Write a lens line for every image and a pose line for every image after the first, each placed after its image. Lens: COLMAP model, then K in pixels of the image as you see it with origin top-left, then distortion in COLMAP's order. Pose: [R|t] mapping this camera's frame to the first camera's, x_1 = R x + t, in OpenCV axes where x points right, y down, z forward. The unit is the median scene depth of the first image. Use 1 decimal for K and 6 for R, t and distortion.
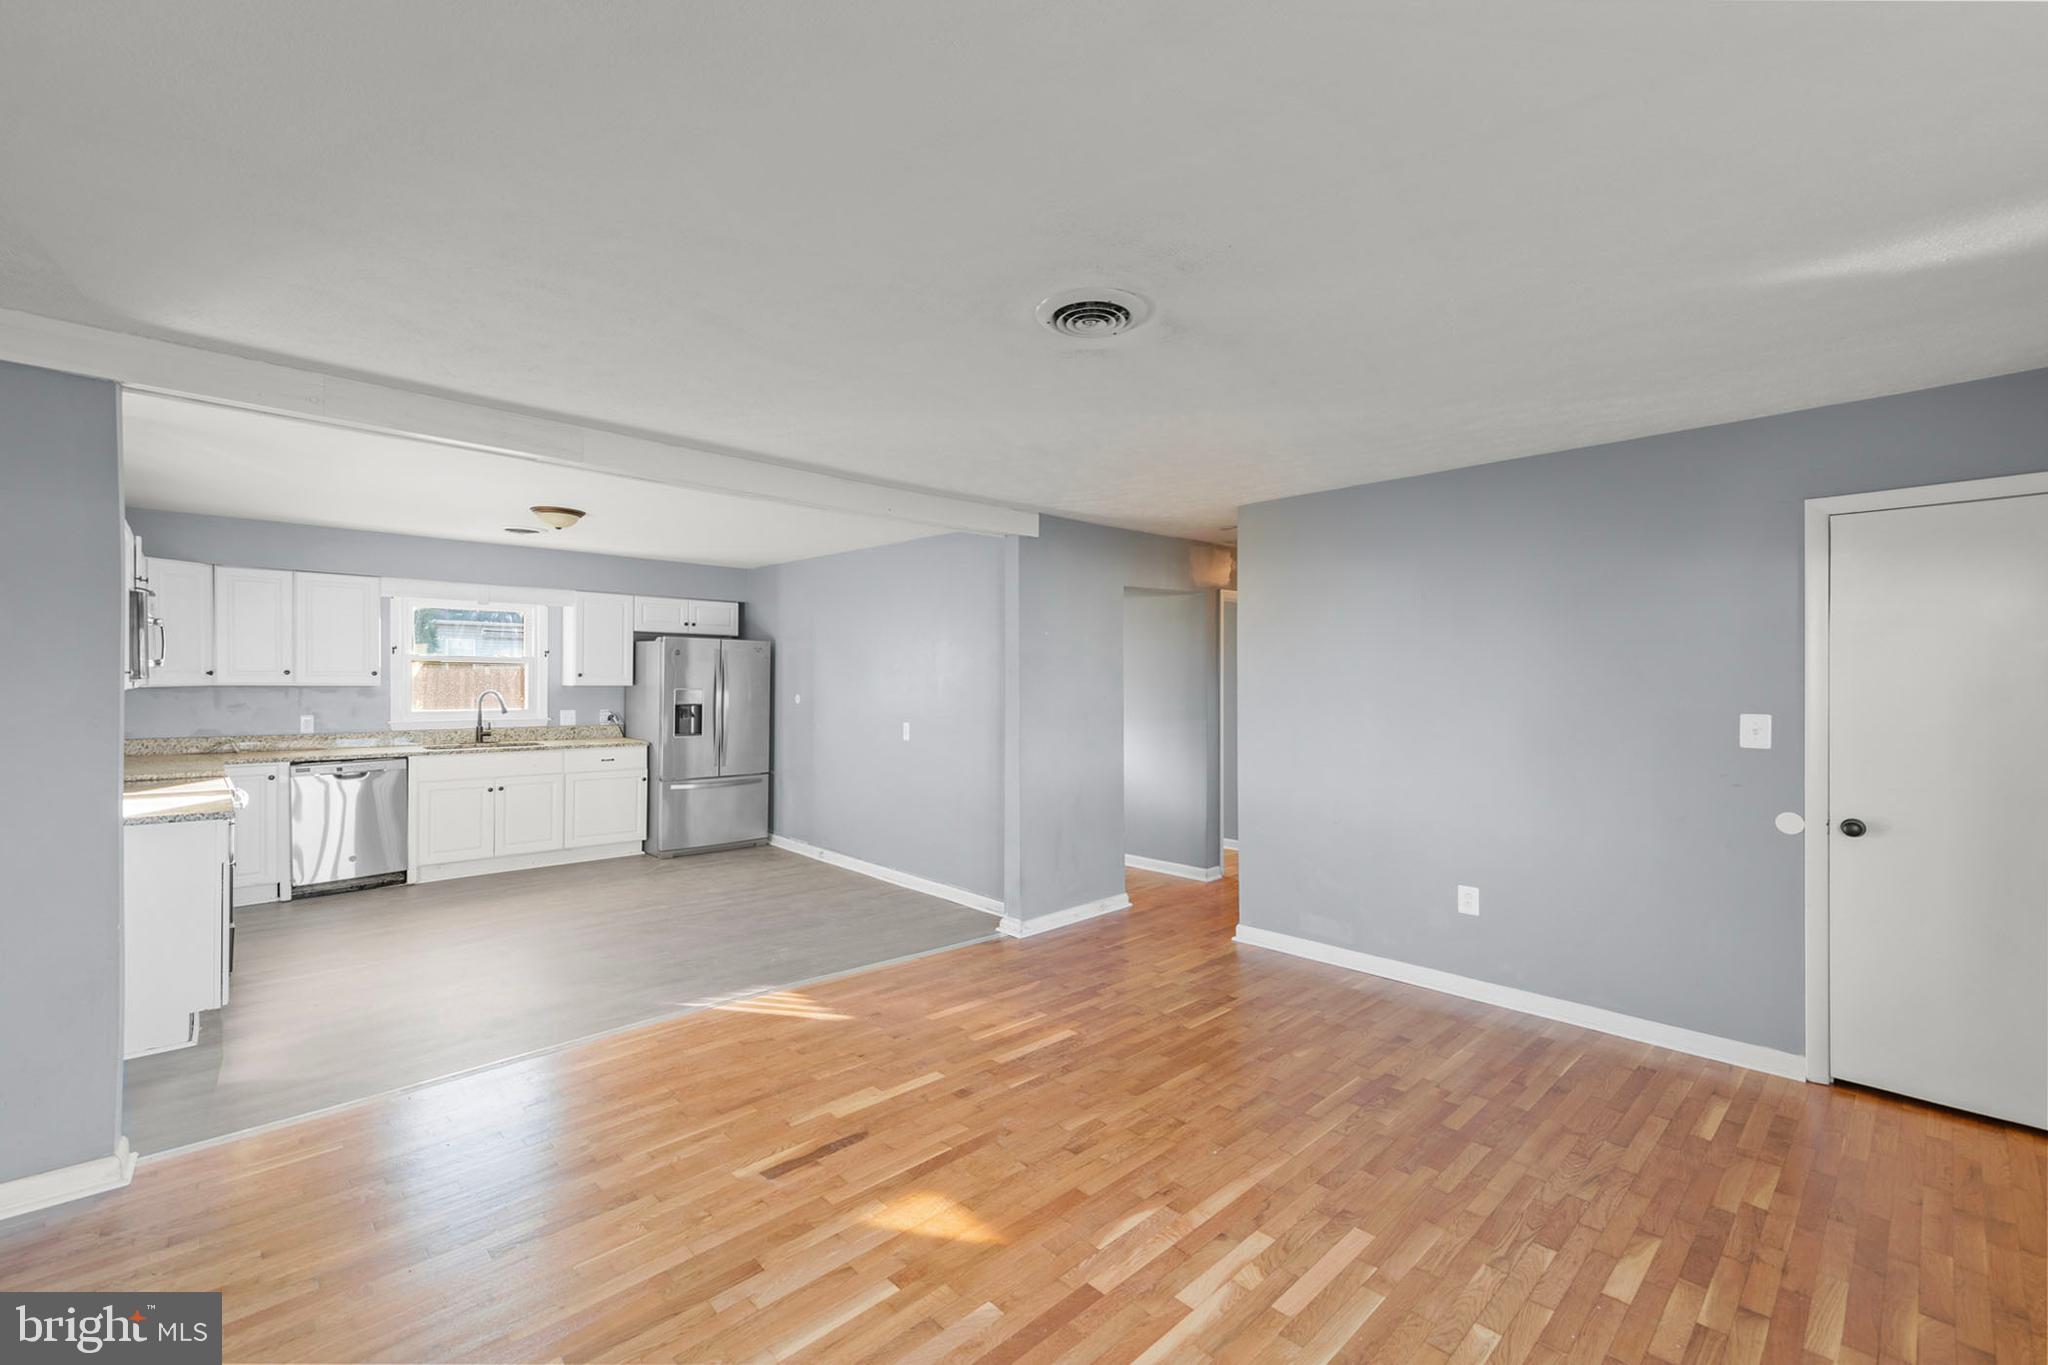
lens RADIAL K [[870.3, 0, 1022.1], [0, 870.3, 683.8], [0, 0, 1]] dist [0.009760, -0.002508]
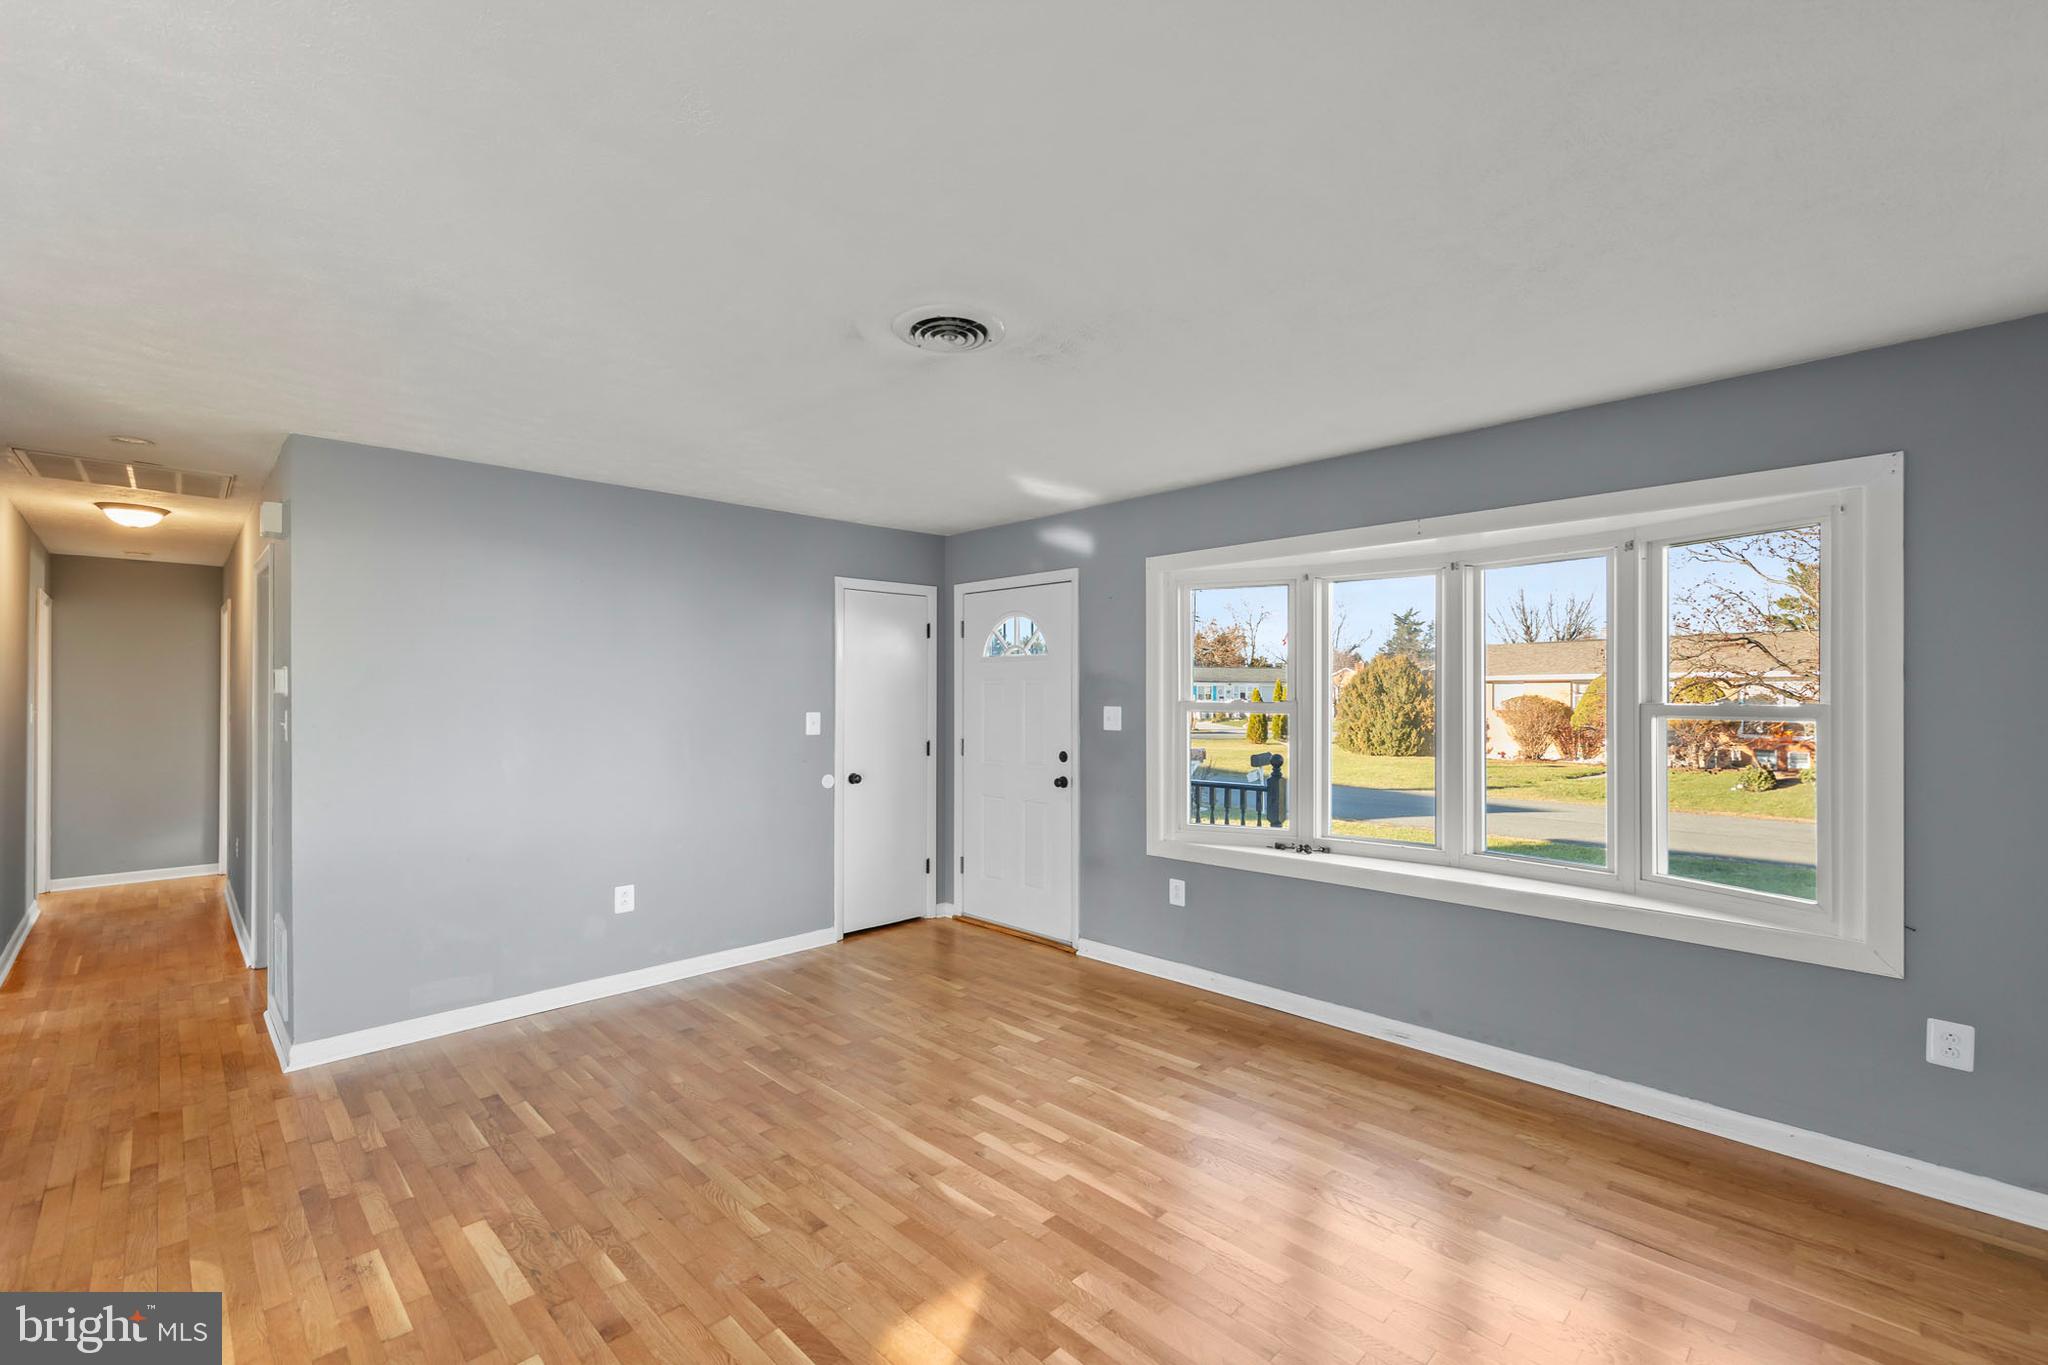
lens RADIAL K [[870.3, 0, 1028.3], [0, 870.3, 689.6], [0, 0, 1]] dist [0.009760, -0.002508]
pose [[-0.019175, 0.003057, 0.999811, -0.453630], [0.001708, 0.999994, -0.003025, 0.001704], [-0.999815, 0.001650, -0.019180, 0.448777]]
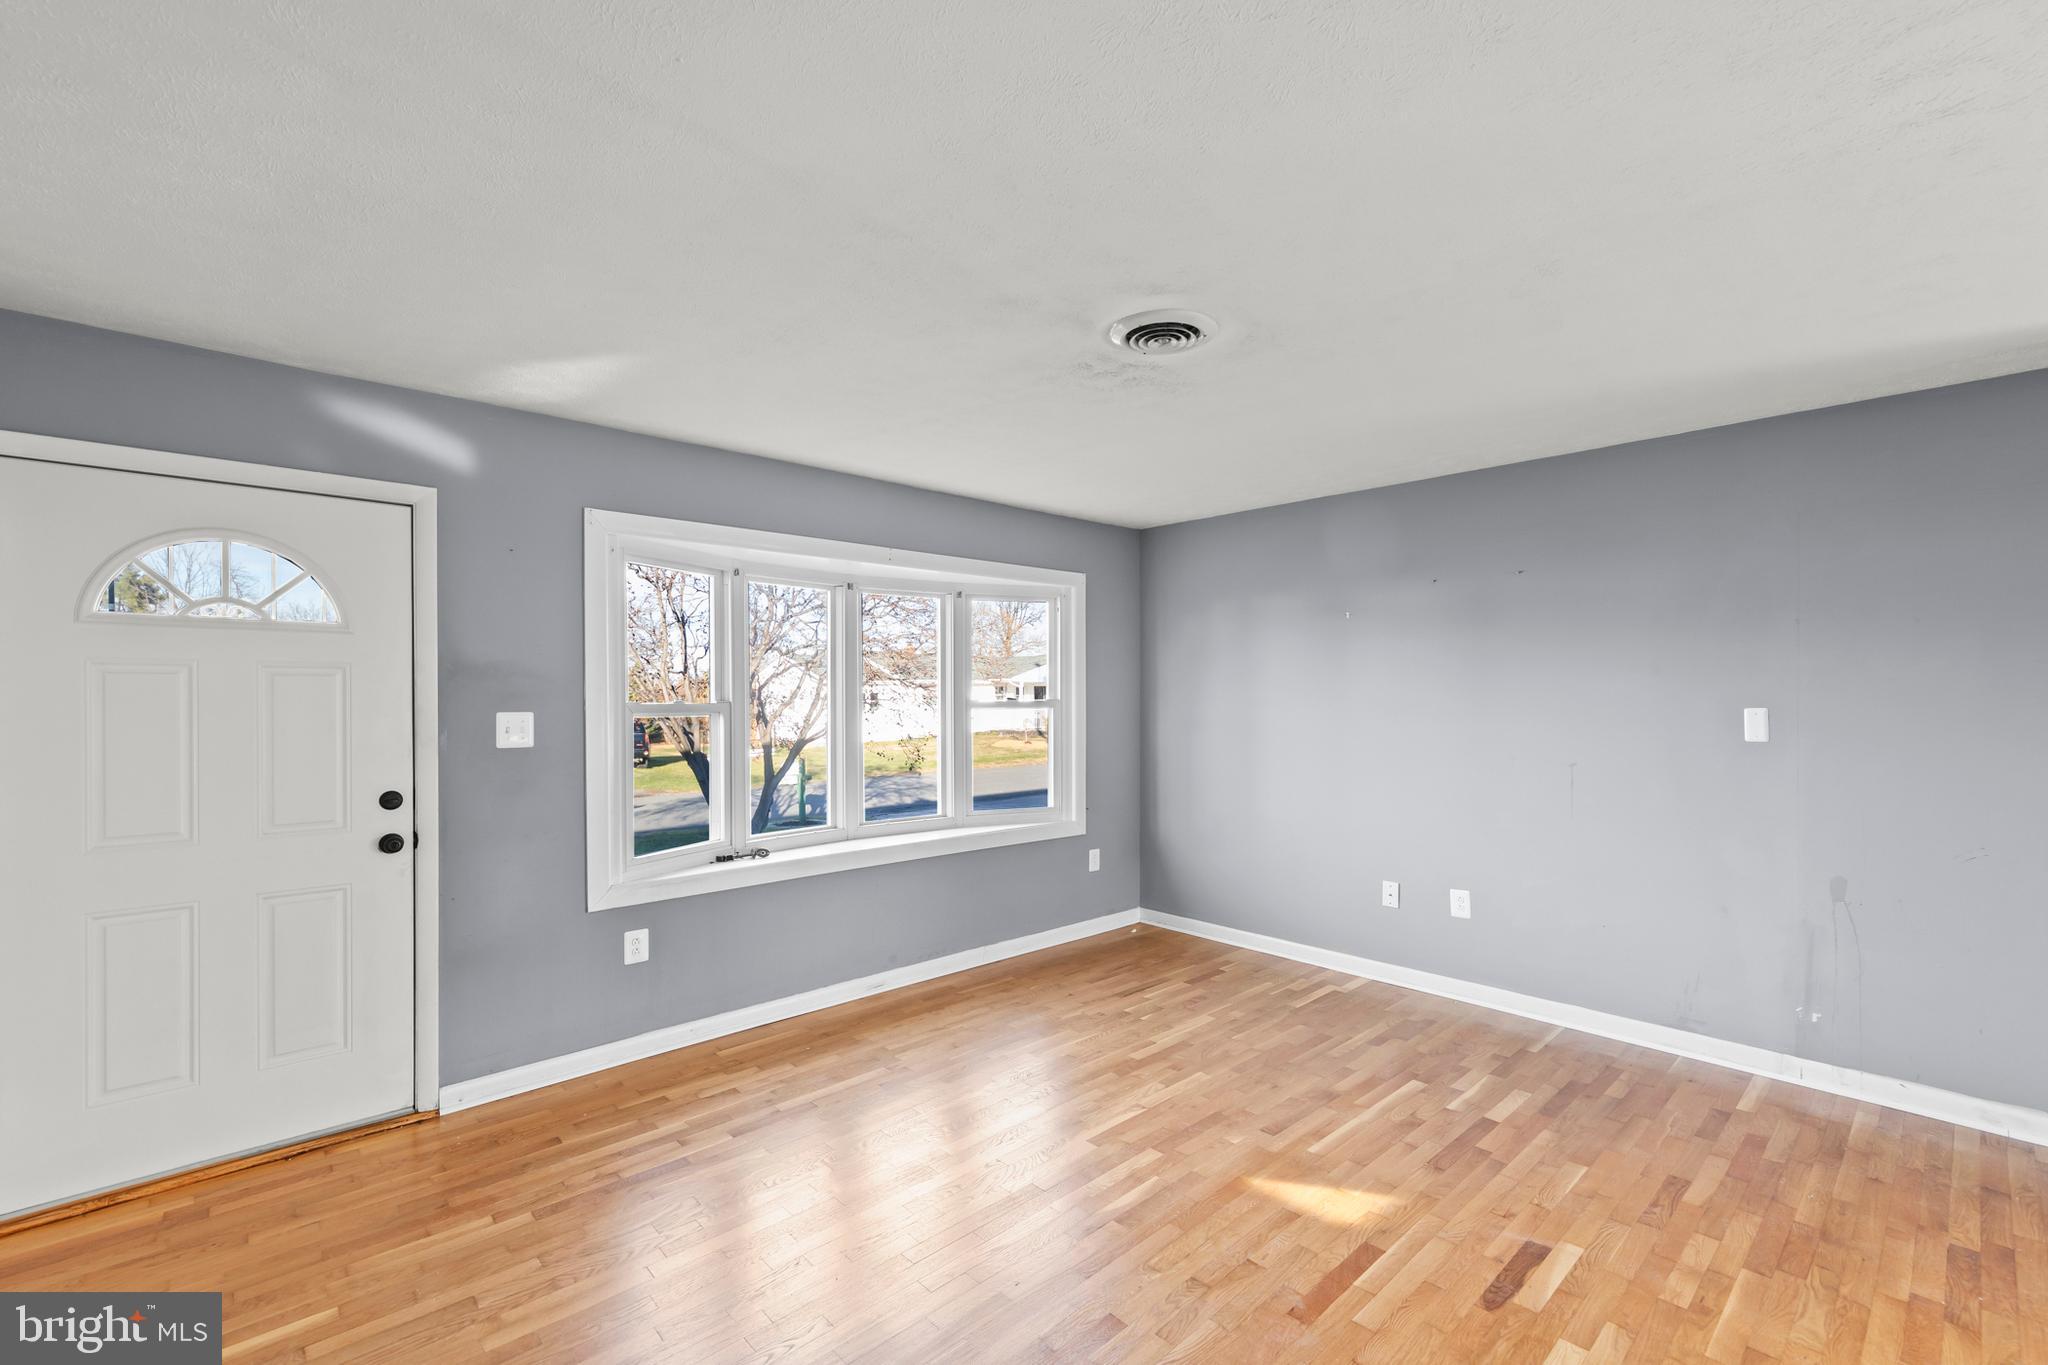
lens RADIAL K [[870.3, 0, 1046.2], [0, 870.3, 705.3], [0, 0, 1]] dist [0.009760, -0.002508]
pose [[-0.999983, -0.003644, -0.004651, 0.110966], [-0.003674, 0.999973, 0.006433, 0.006633], [0.004628, 0.006450, -0.999968, 0.985405]]
